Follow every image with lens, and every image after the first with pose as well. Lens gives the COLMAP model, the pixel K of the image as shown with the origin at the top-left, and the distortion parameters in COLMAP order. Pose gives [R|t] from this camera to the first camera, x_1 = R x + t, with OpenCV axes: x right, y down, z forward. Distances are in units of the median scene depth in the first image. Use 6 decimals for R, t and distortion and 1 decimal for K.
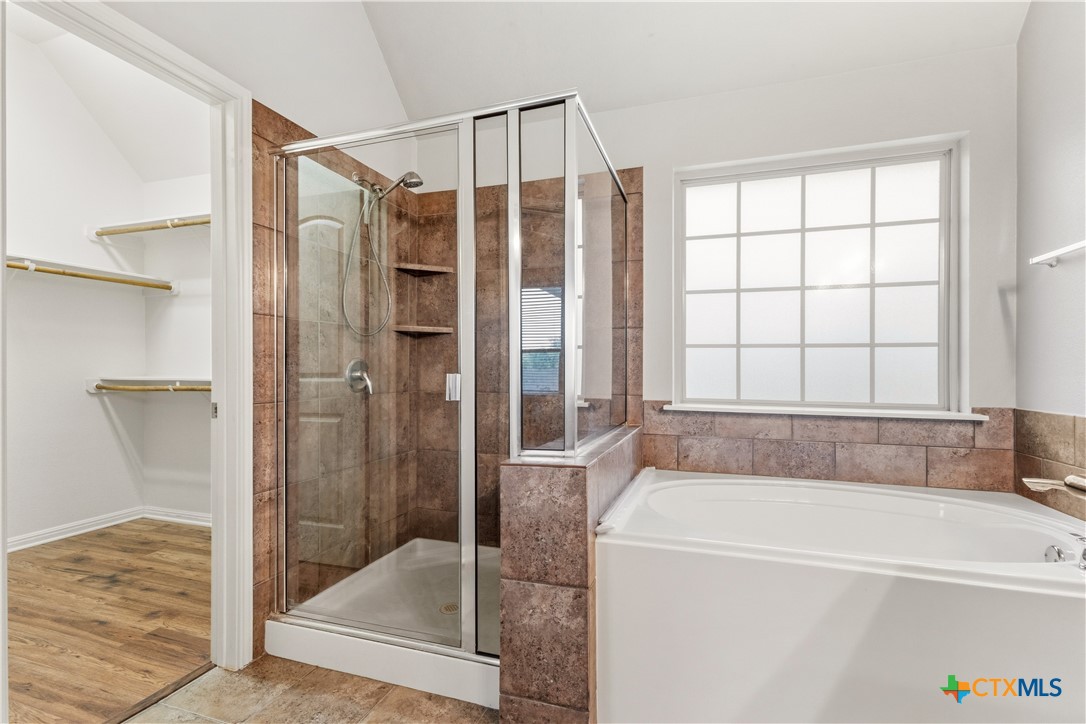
lens RADIAL K [[503.9, 0, 549.4], [0, 503.9, 369.5], [0, 0, 1]] dist [0.005589, 0.000054]
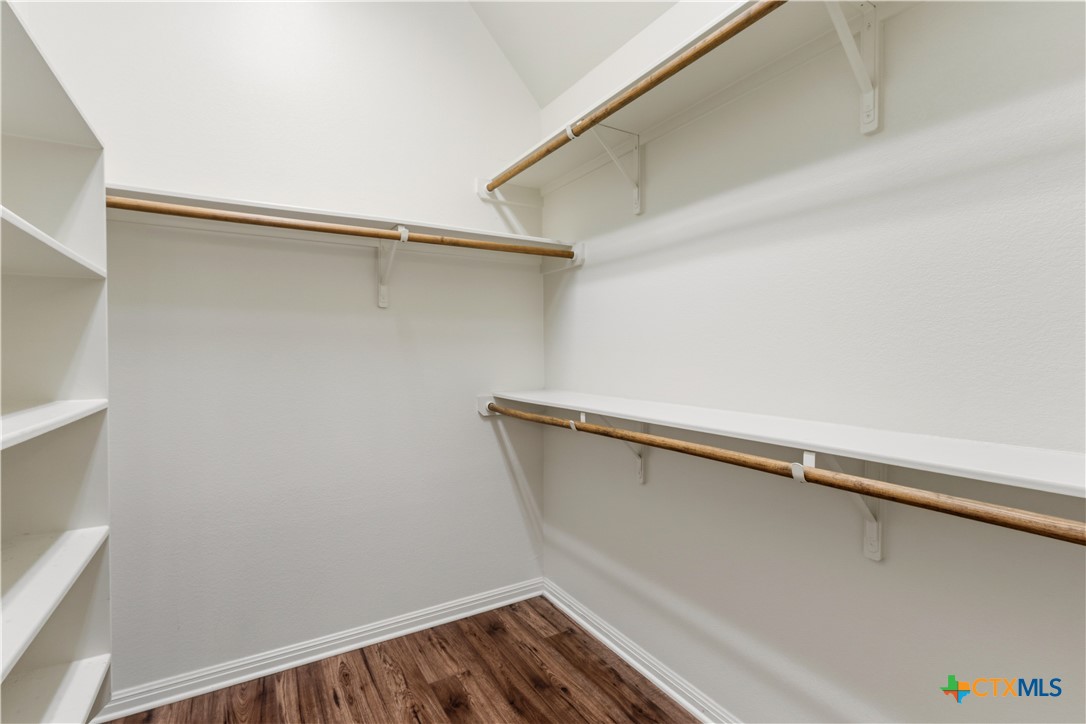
lens RADIAL K [[503.9, 0, 543.1], [0, 503.9, 360.1], [0, 0, 1]] dist [0.005589, 0.000054]
pose [[0.760229, 0.003626, -0.649645, -0.384961], [0.004663, 0.999928, 0.011038, -0.038689], [0.649639, -0.011420, 0.760157, 0.518775]]
